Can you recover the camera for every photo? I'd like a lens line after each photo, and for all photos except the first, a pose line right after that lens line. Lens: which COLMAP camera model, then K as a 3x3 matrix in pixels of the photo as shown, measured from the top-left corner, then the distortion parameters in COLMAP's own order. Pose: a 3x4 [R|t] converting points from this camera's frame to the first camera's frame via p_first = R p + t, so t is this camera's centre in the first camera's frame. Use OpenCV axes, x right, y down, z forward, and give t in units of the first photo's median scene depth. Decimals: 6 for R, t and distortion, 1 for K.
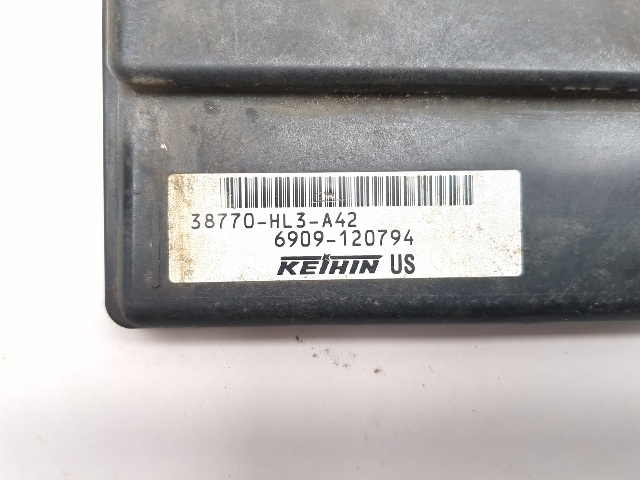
lens RADIAL K [[577.7, 0, 320.0], [0, 577.7, 240.0], [0, 0, 1]] dist [0.065764, -0.004869]
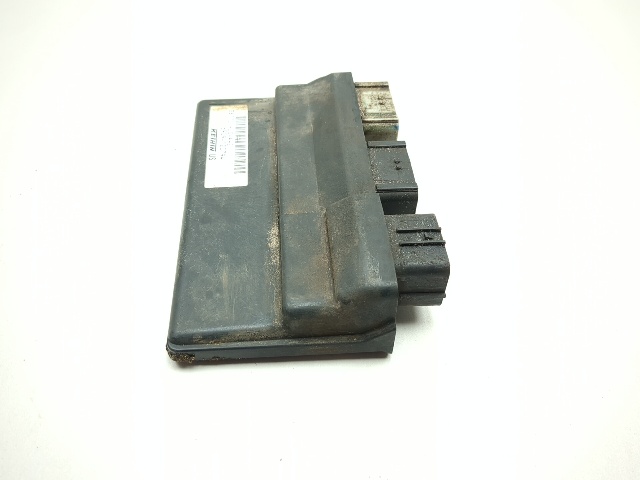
lens RADIAL K [[577.7, 0, 320.0], [0, 577.7, 240.0], [0, 0, 1]] dist [0.065764, -0.004869]
pose [[0.066273, 0.705717, -0.705387, 2.325853], [-0.997643, 0.059476, -0.034227, -0.338038], [0.017799, 0.705993, 0.707995, -0.602244]]
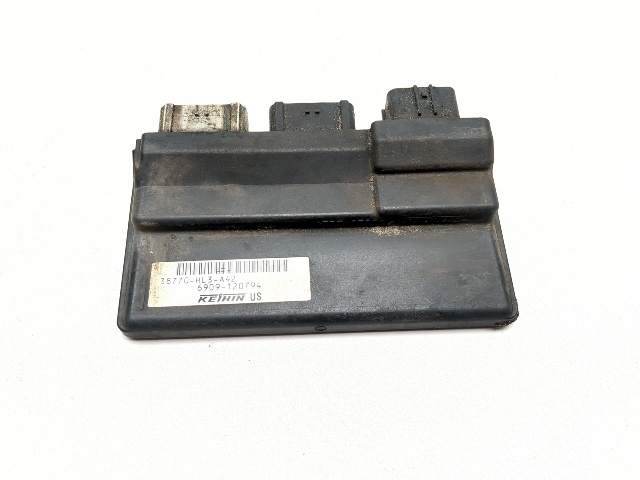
lens RADIAL K [[577.7, 0, 320.0], [0, 577.7, 240.0], [0, 0, 1]] dist [0.065764, -0.004869]
pose [[0.999199, -0.039896, 0.003095, 0.390106], [0.036803, 0.885858, -0.462494, 0.879291], [0.015710, 0.462237, 0.886617, -1.043664]]
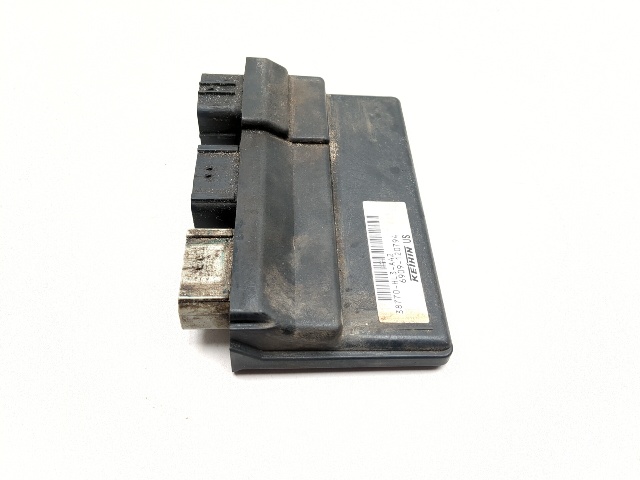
lens RADIAL K [[577.7, 0, 320.0], [0, 577.7, 240.0], [0, 0, 1]] dist [0.065764, -0.004869]
pose [[-0.032005, -0.790173, 0.612047, -1.299937], [0.994245, 0.037468, 0.100363, -0.547933], [-0.102237, 0.611737, 0.784427, -0.815400]]
